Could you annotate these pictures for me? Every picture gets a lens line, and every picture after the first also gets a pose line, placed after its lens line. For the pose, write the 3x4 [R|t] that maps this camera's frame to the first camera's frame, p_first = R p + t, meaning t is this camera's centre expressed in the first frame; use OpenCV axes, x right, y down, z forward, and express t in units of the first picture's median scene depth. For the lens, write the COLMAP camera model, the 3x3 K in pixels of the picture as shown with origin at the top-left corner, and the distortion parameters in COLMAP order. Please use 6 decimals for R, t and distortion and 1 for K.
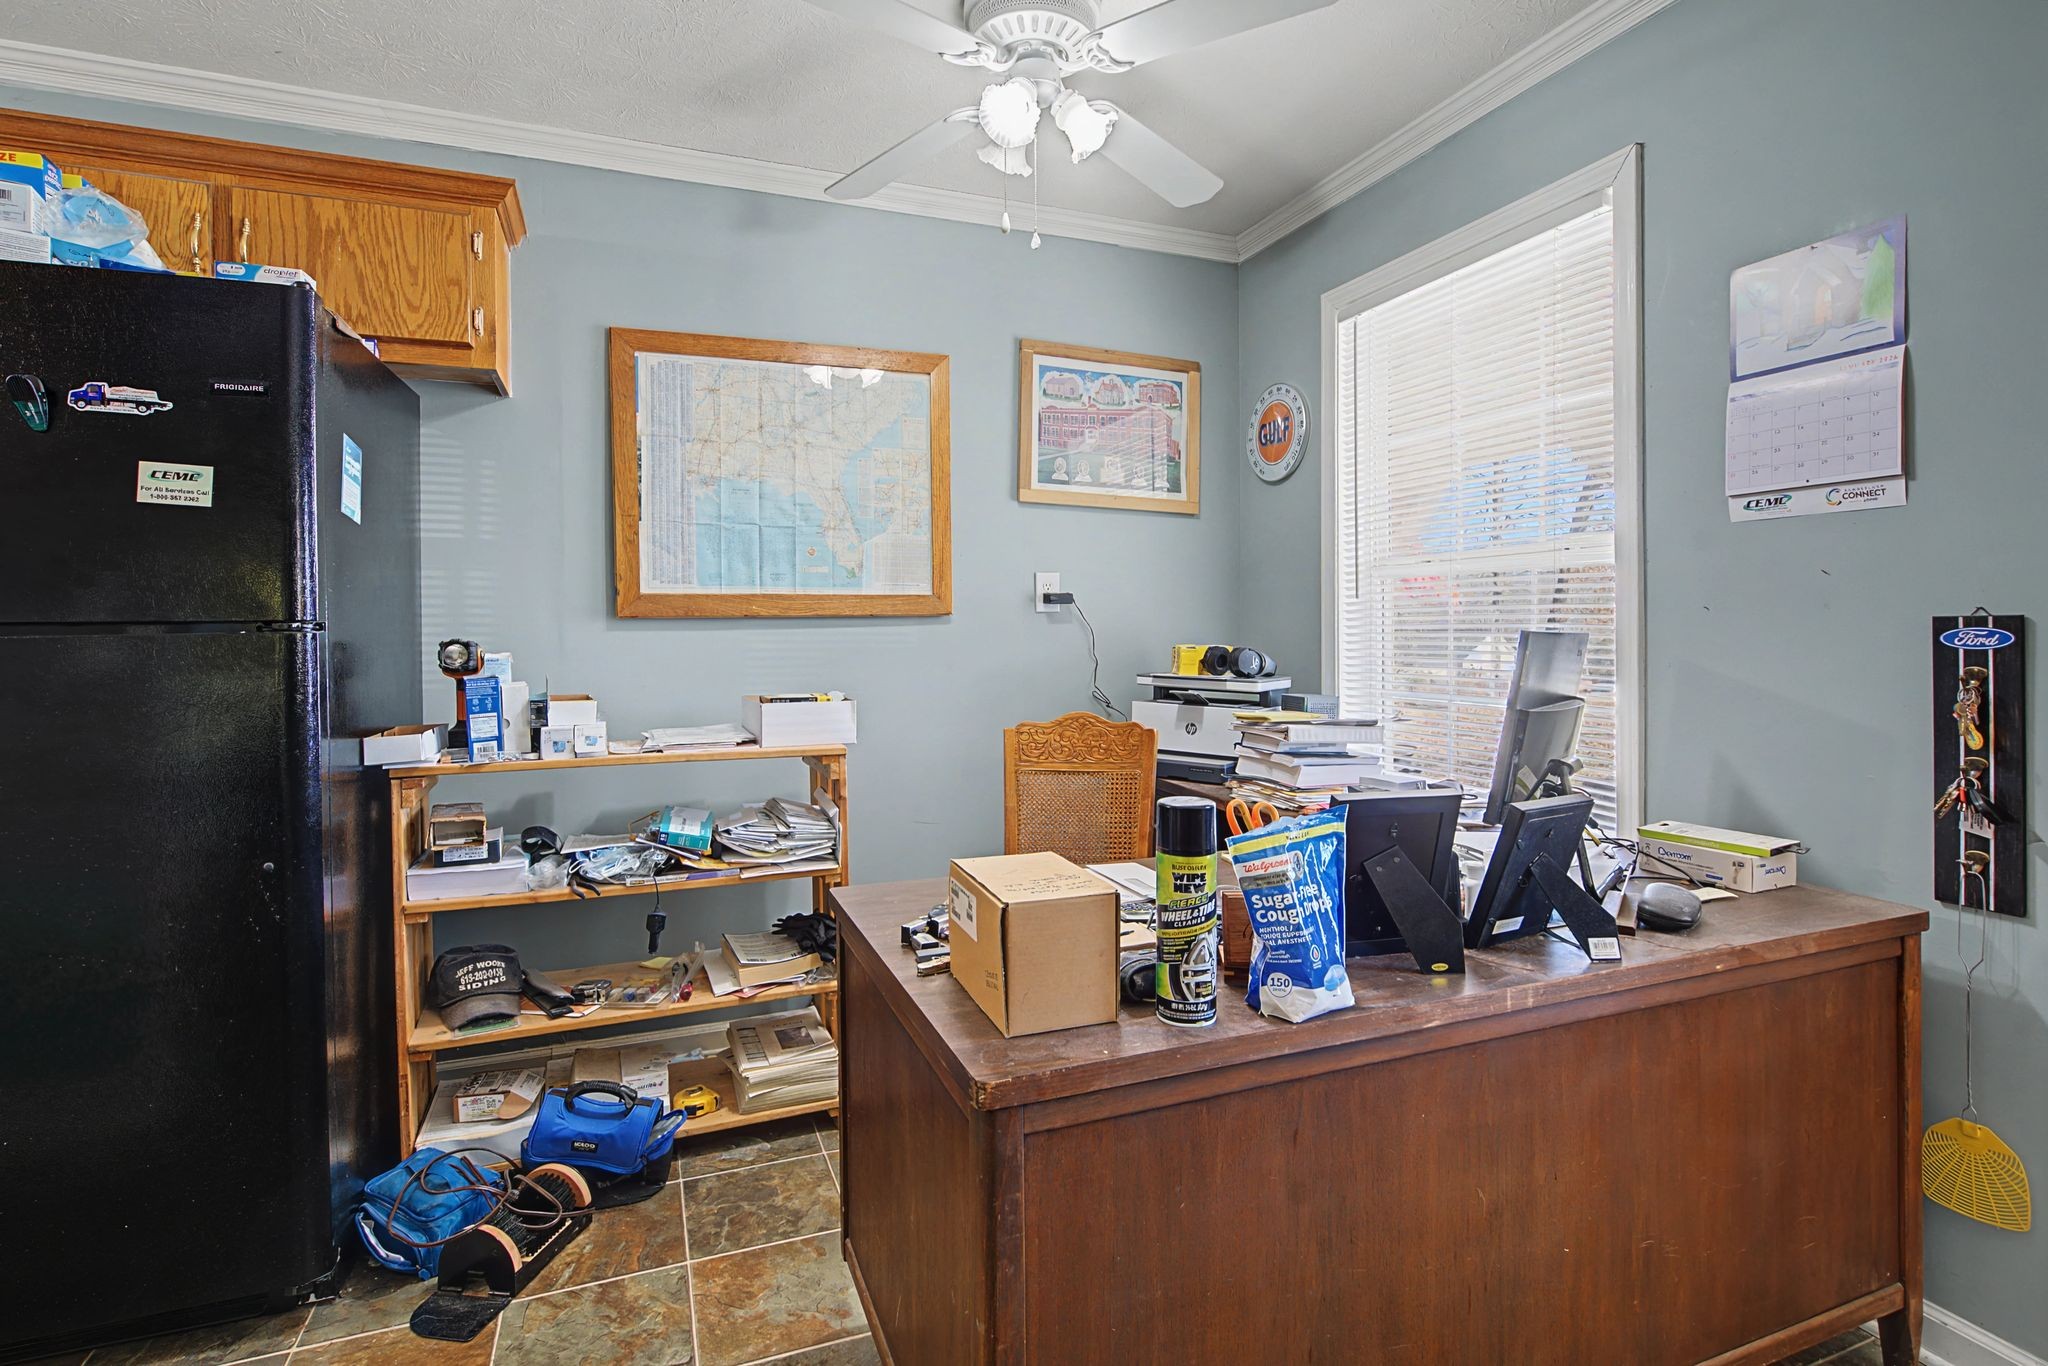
lens RADIAL K [[1006.0, 0, 1017.0], [0, 1006.0, 653.8], [0, 0, 1]] dist [0.001625, 0.000861]
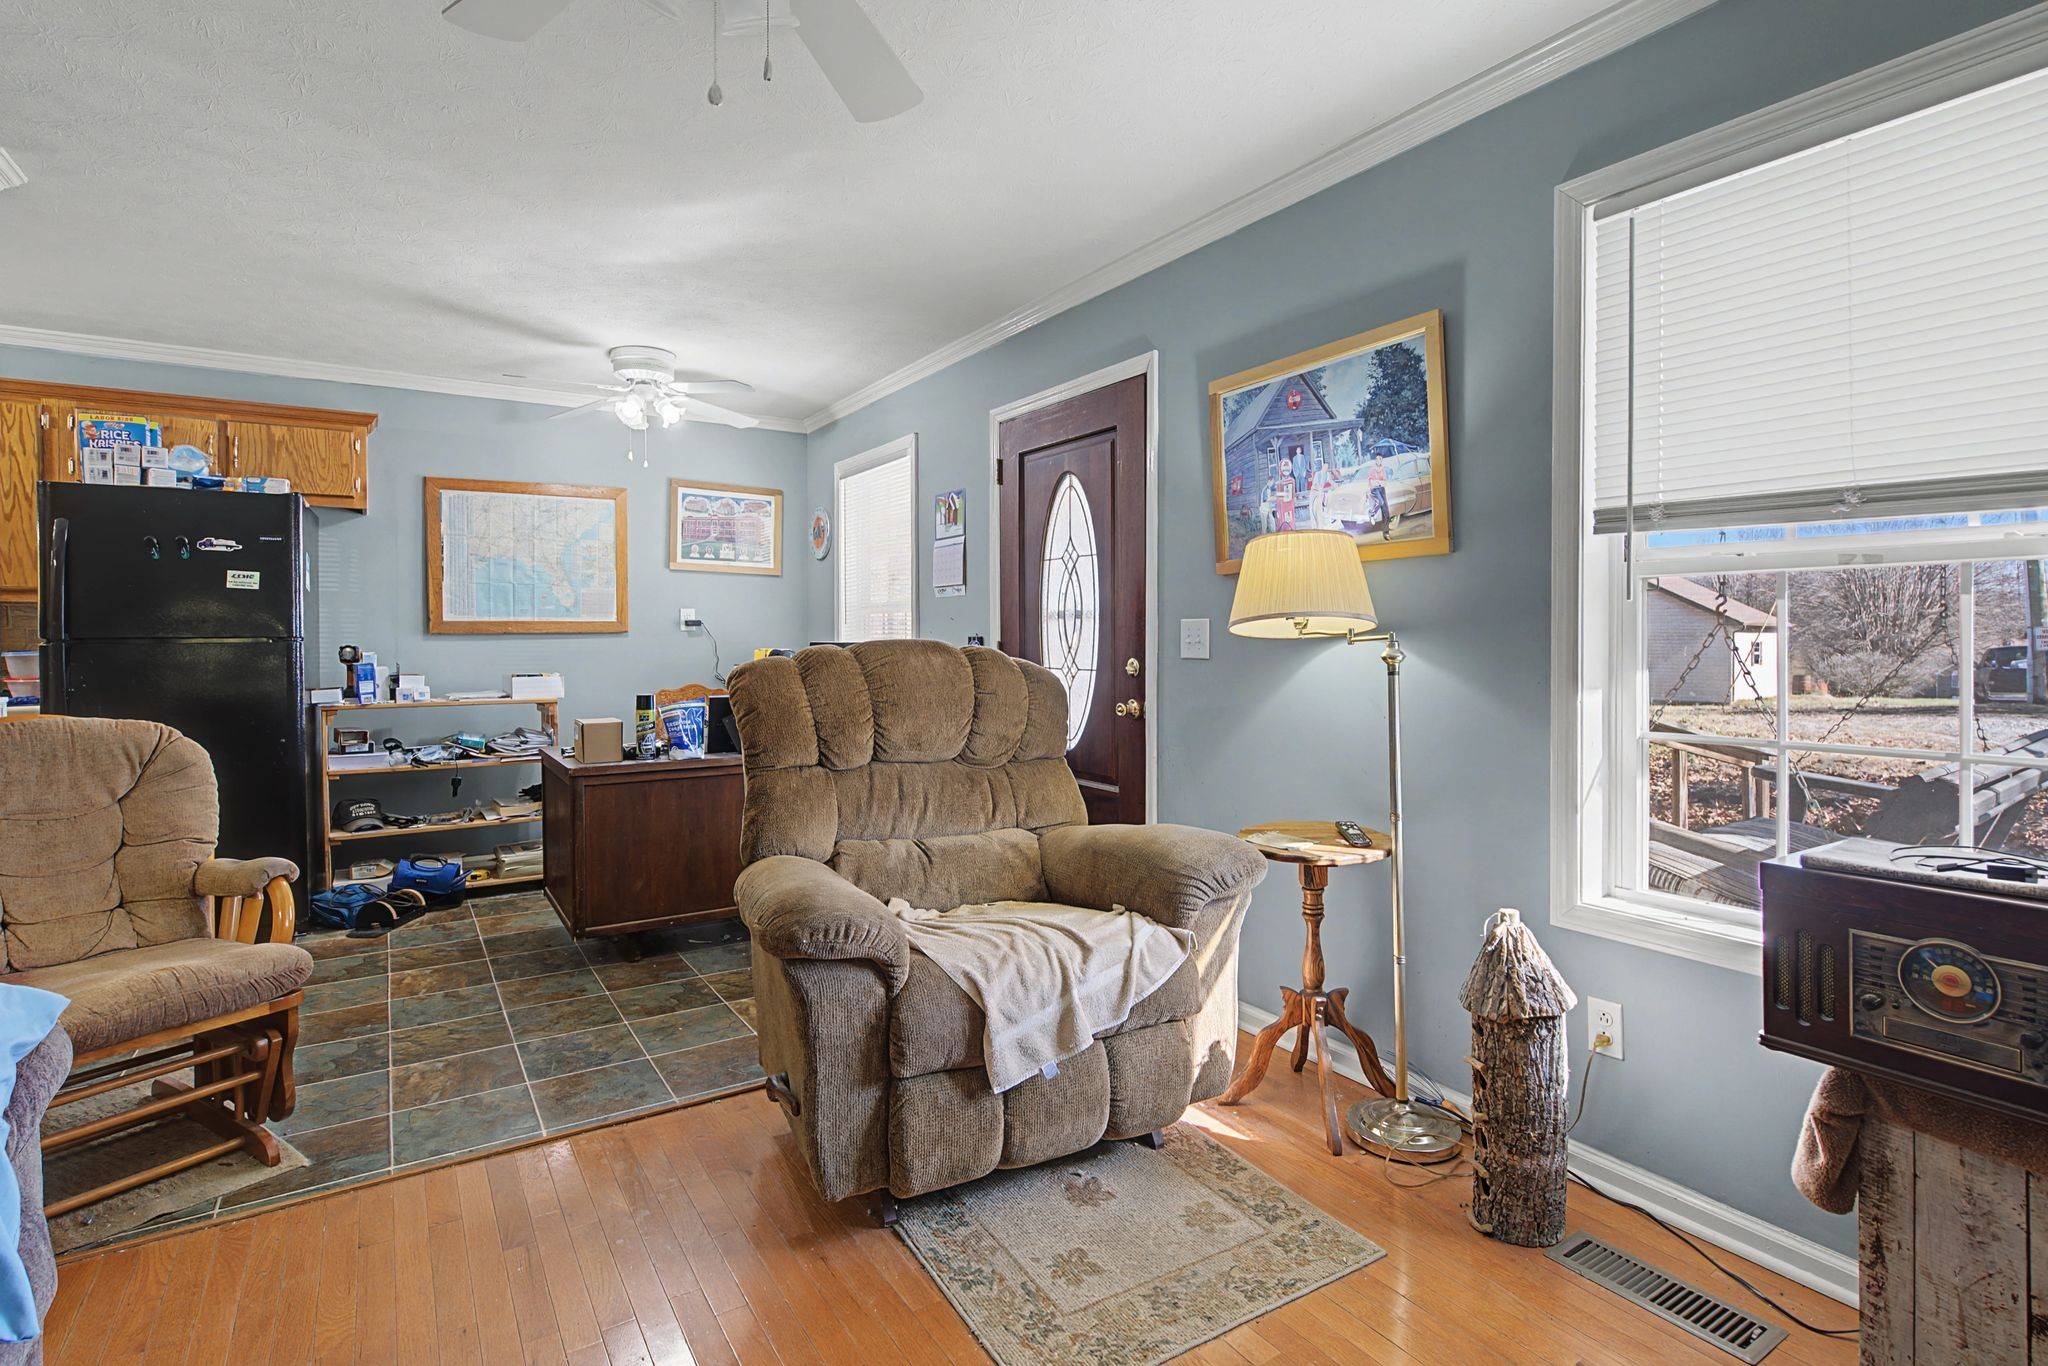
lens RADIAL K [[1006.0, 0, 1017.0], [0, 1006.0, 653.8], [0, 0, 1]] dist [0.001625, 0.000861]
pose [[0.980573, -0.002074, 0.196144, 0.359816], [0.003898, 0.999953, -0.008913, 0.025846], [-0.196116, 0.009504, 0.980535, -1.235360]]
